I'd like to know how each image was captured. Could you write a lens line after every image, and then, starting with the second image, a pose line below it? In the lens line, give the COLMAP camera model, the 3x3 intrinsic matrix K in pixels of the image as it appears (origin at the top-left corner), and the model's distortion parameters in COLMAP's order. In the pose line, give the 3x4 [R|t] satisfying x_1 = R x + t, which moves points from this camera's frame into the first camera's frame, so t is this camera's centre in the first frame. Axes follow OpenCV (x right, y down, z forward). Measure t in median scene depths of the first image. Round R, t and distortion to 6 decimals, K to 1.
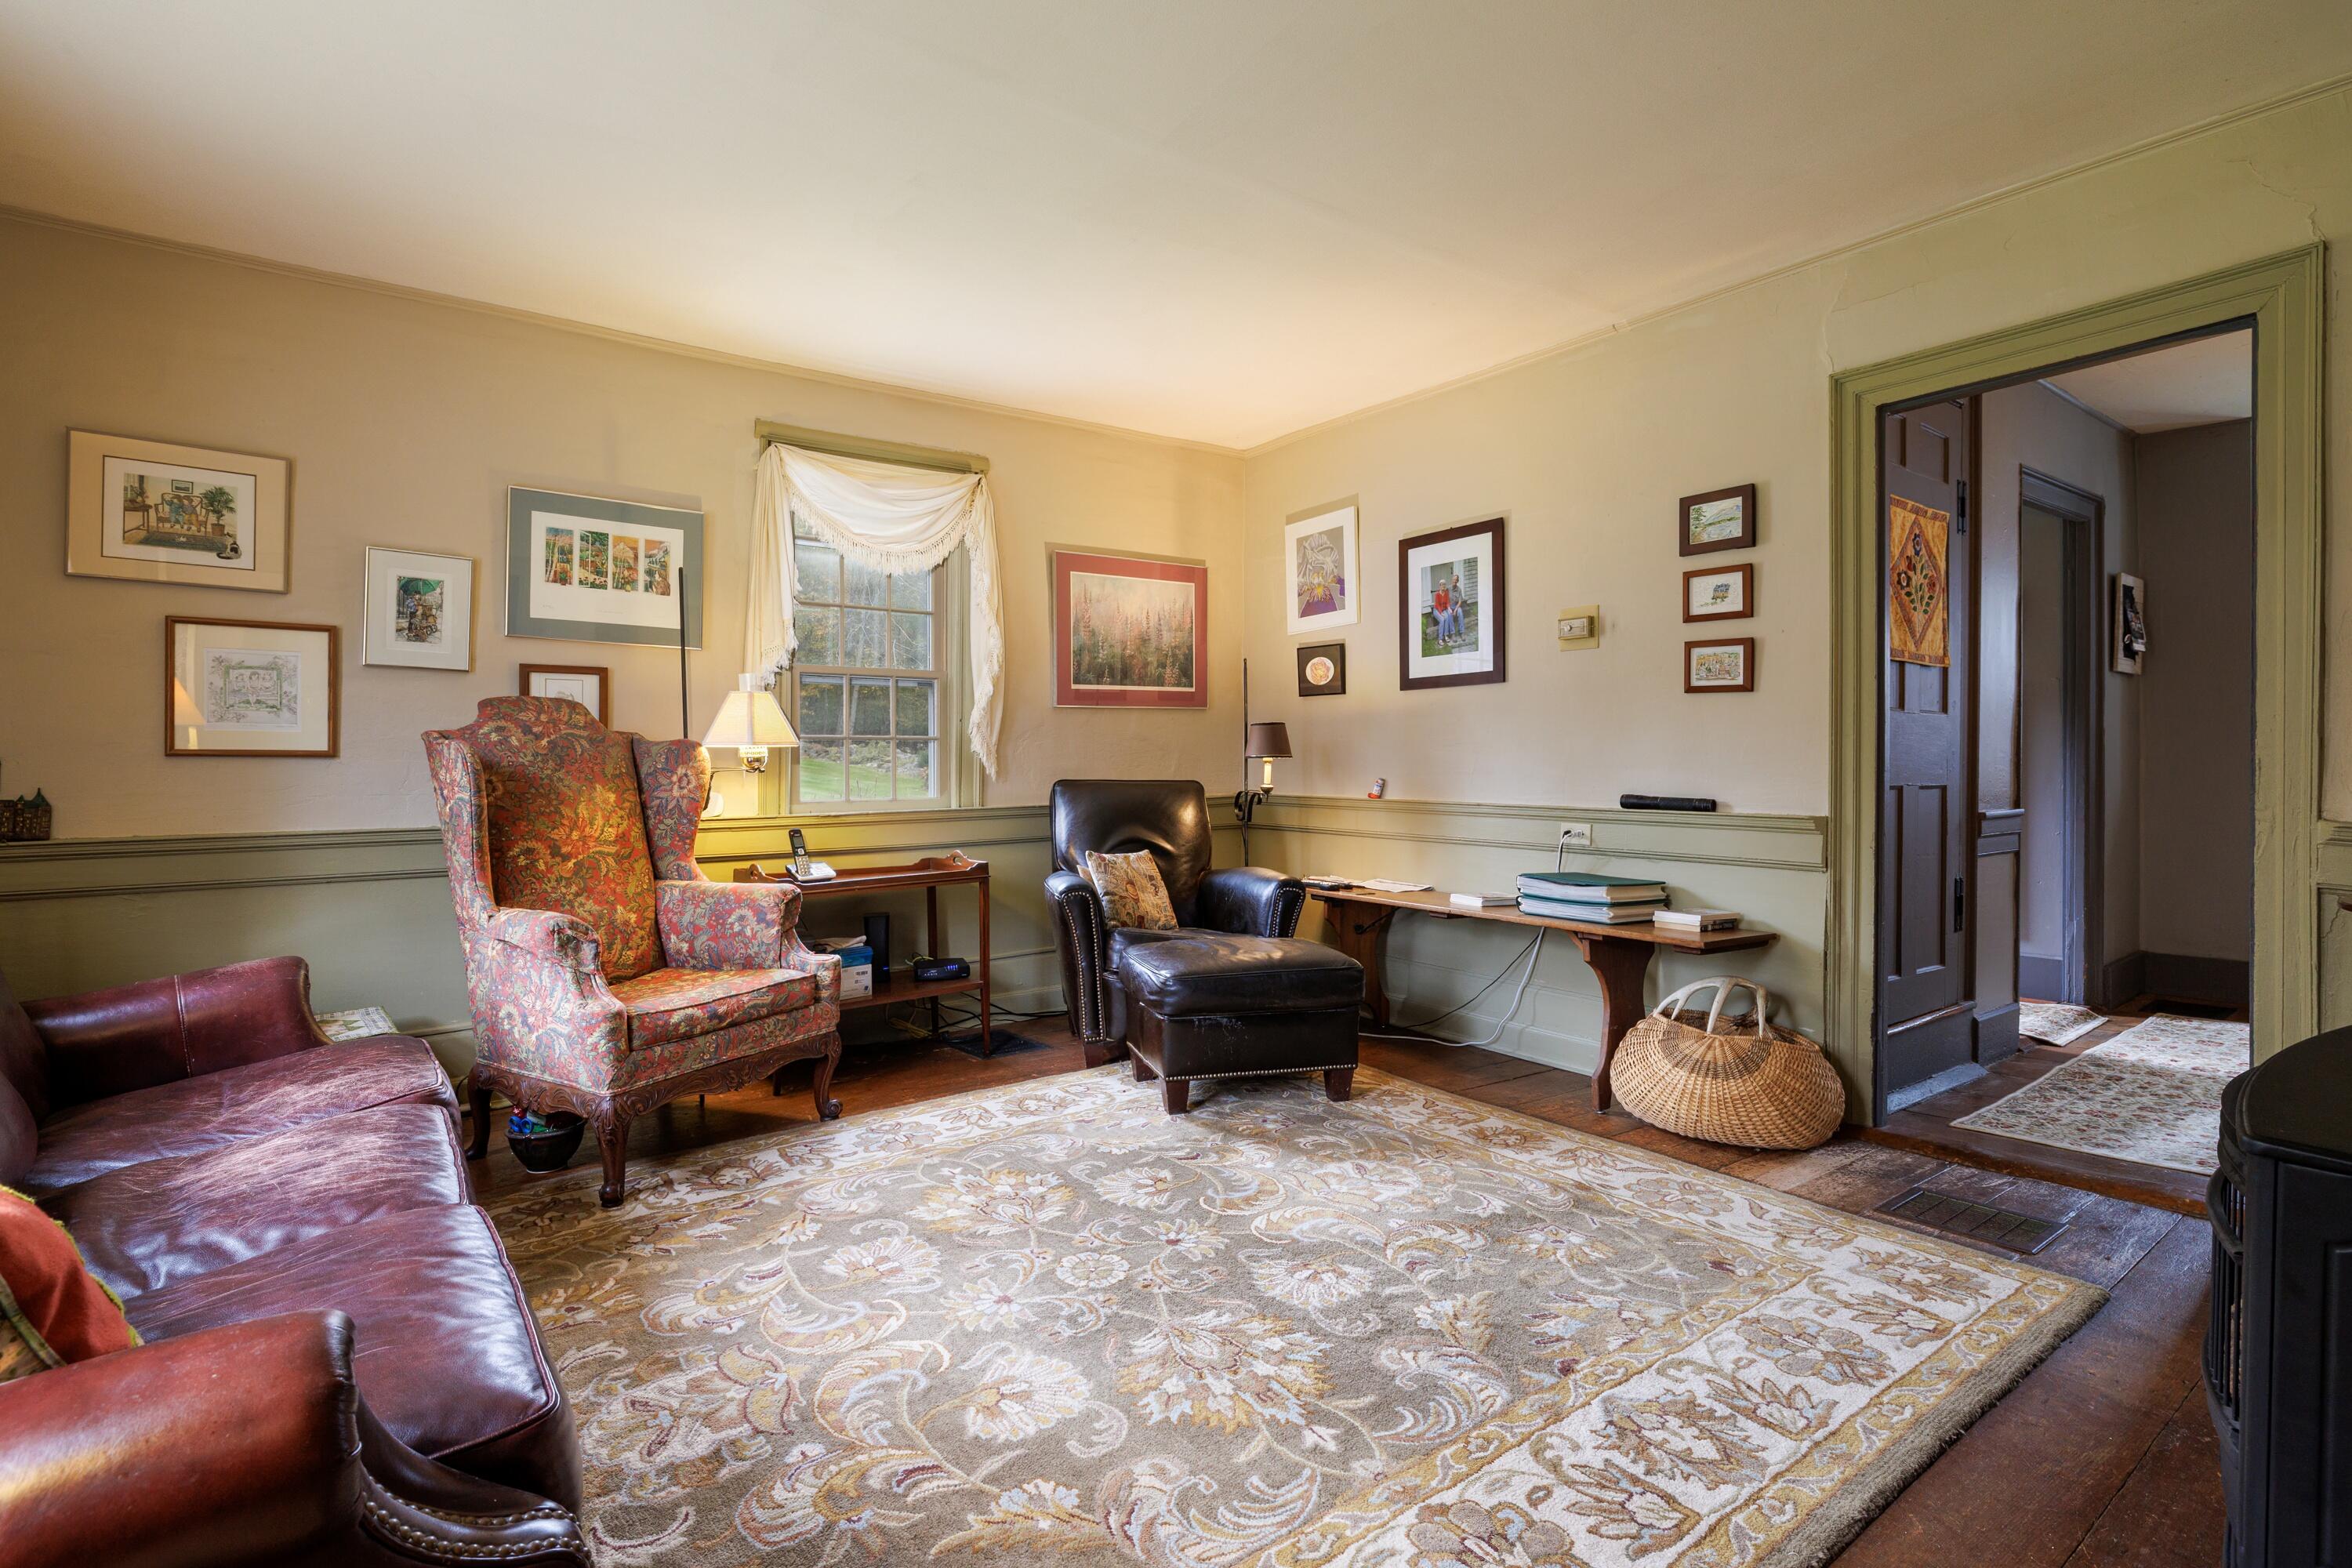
lens RADIAL K [[1124.4, 0, 1176.3], [0, 1124.4, 775.8], [0, 0, 1]] dist [0.006593, 0.001060]
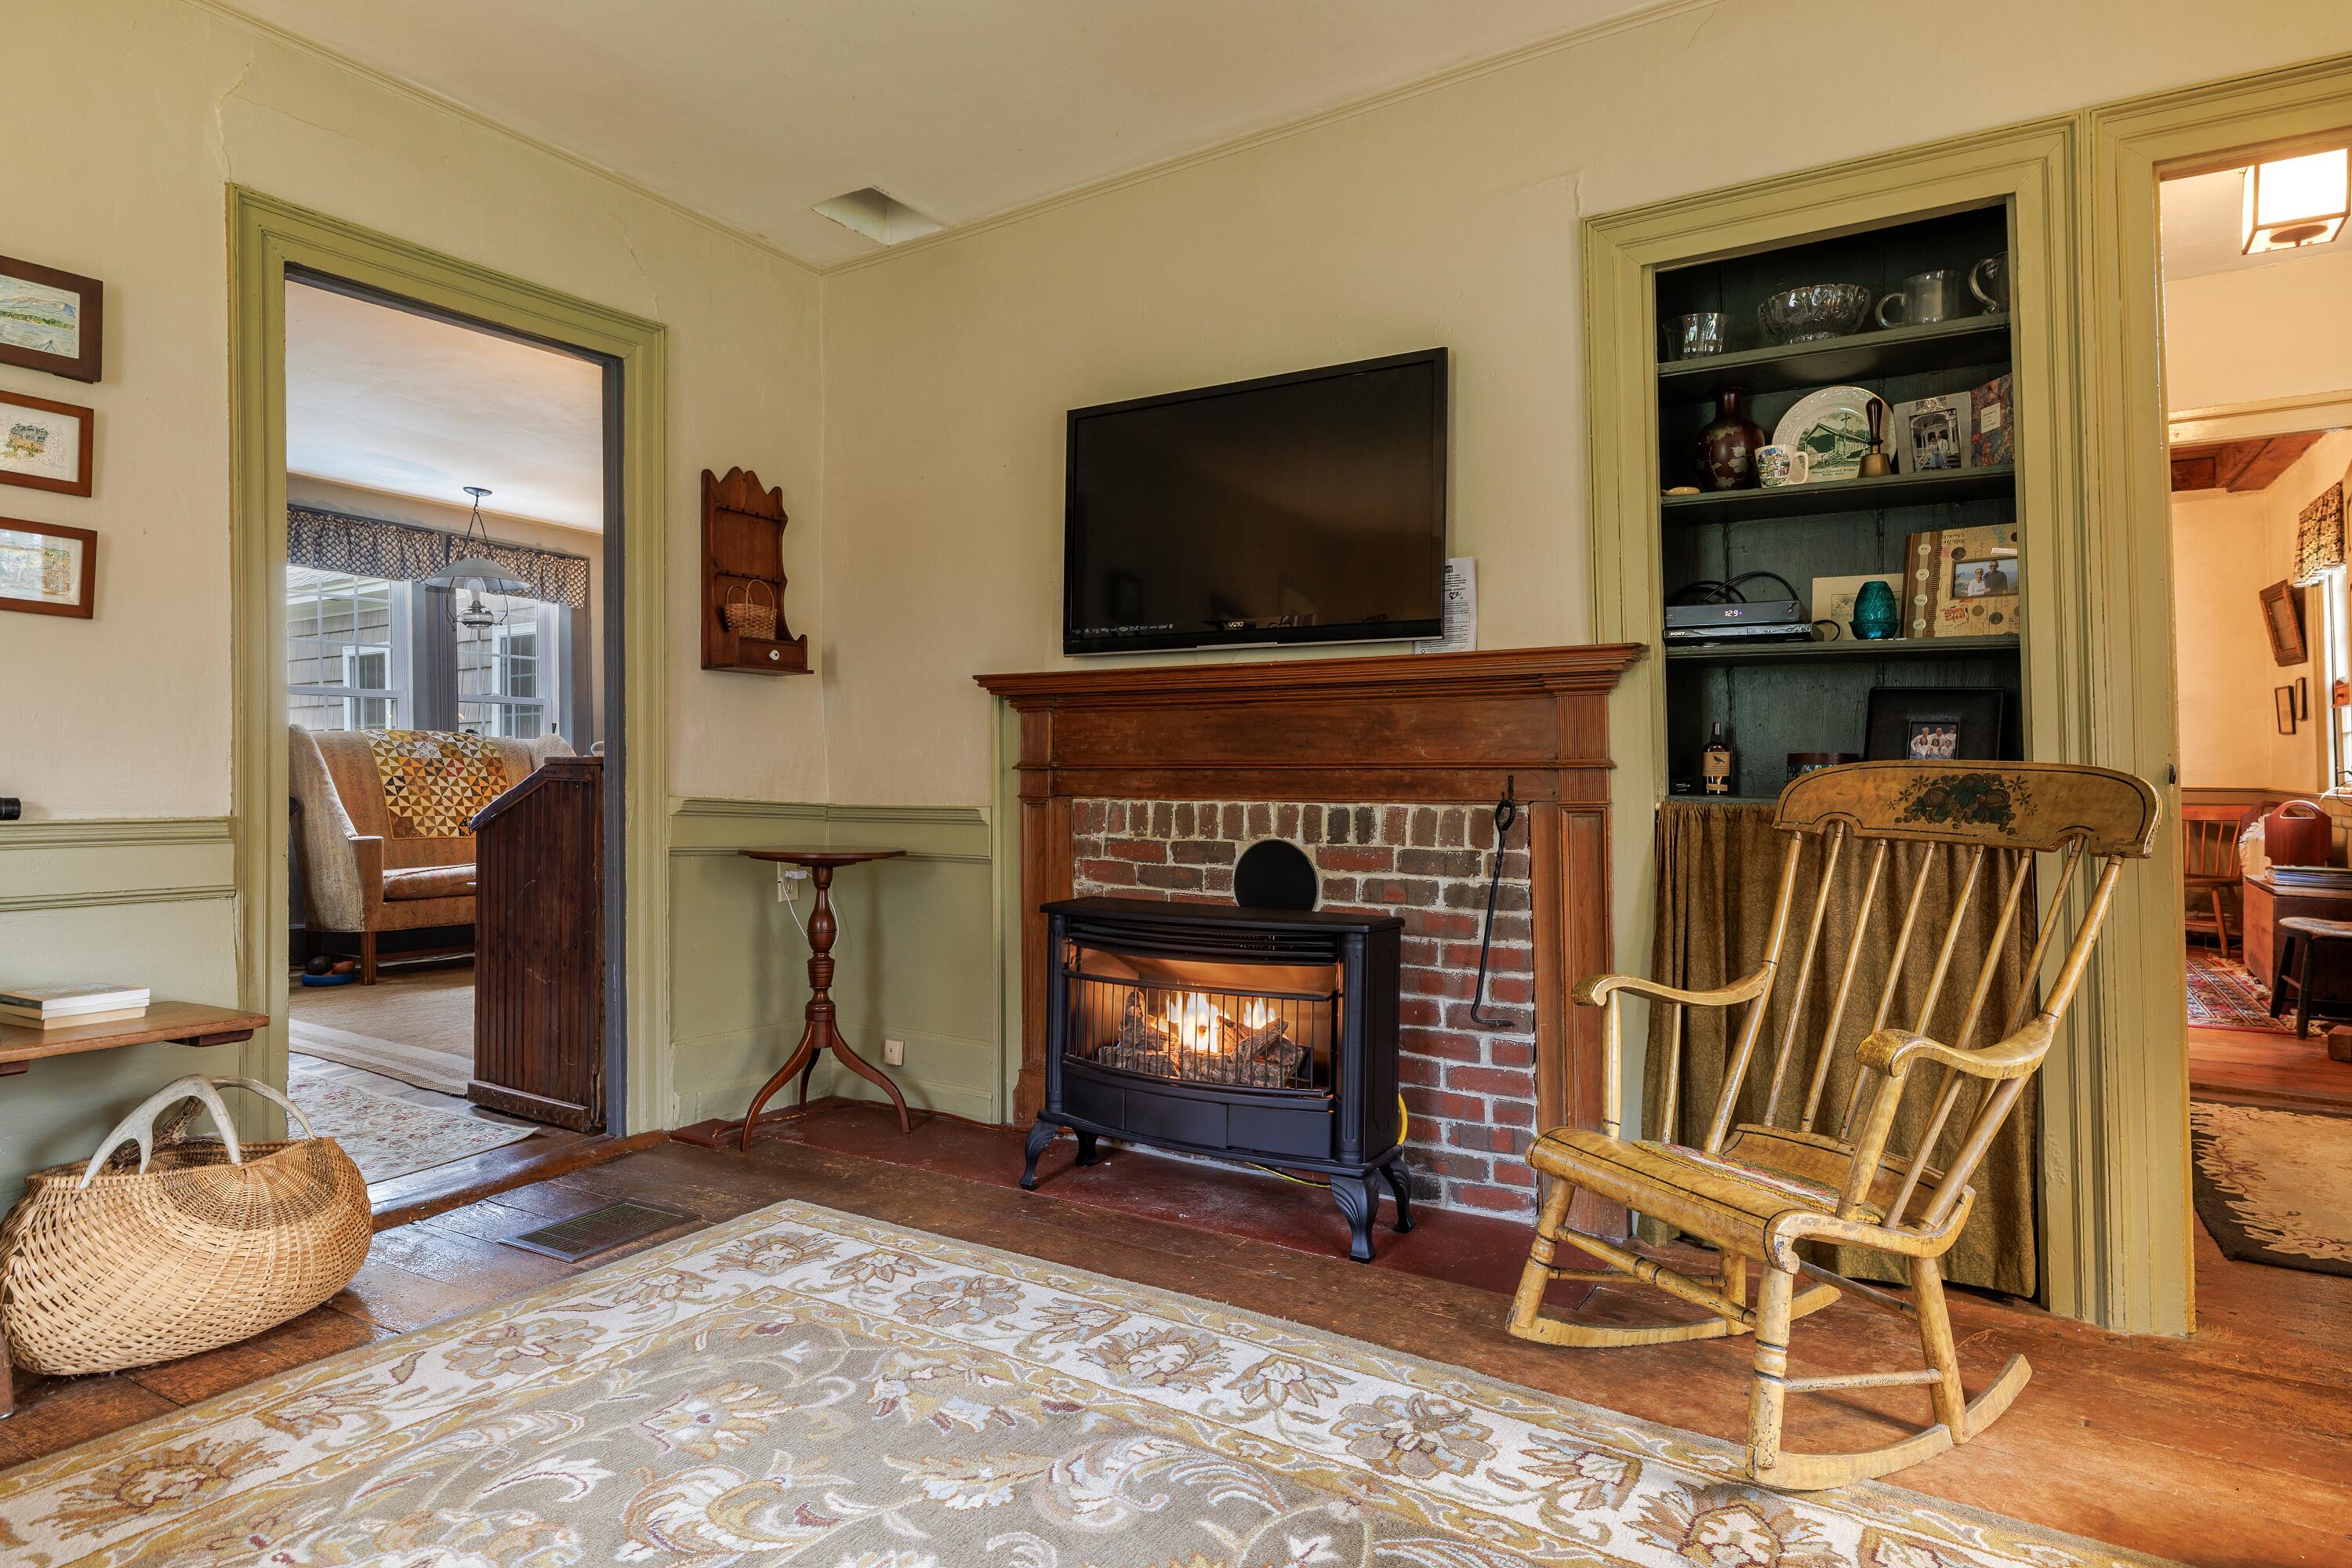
lens RADIAL K [[1272.1, 0, 1177.0], [0, 1272.1, 769.3], [0, 0, 1]] dist [-0.001404, -0.000510]
pose [[-0.354860, 0.010429, 0.934861, -0.501466], [0.010013, 0.999923, -0.007354, 0.026451], [-0.934866, 0.006751, -0.354937, 1.020731]]
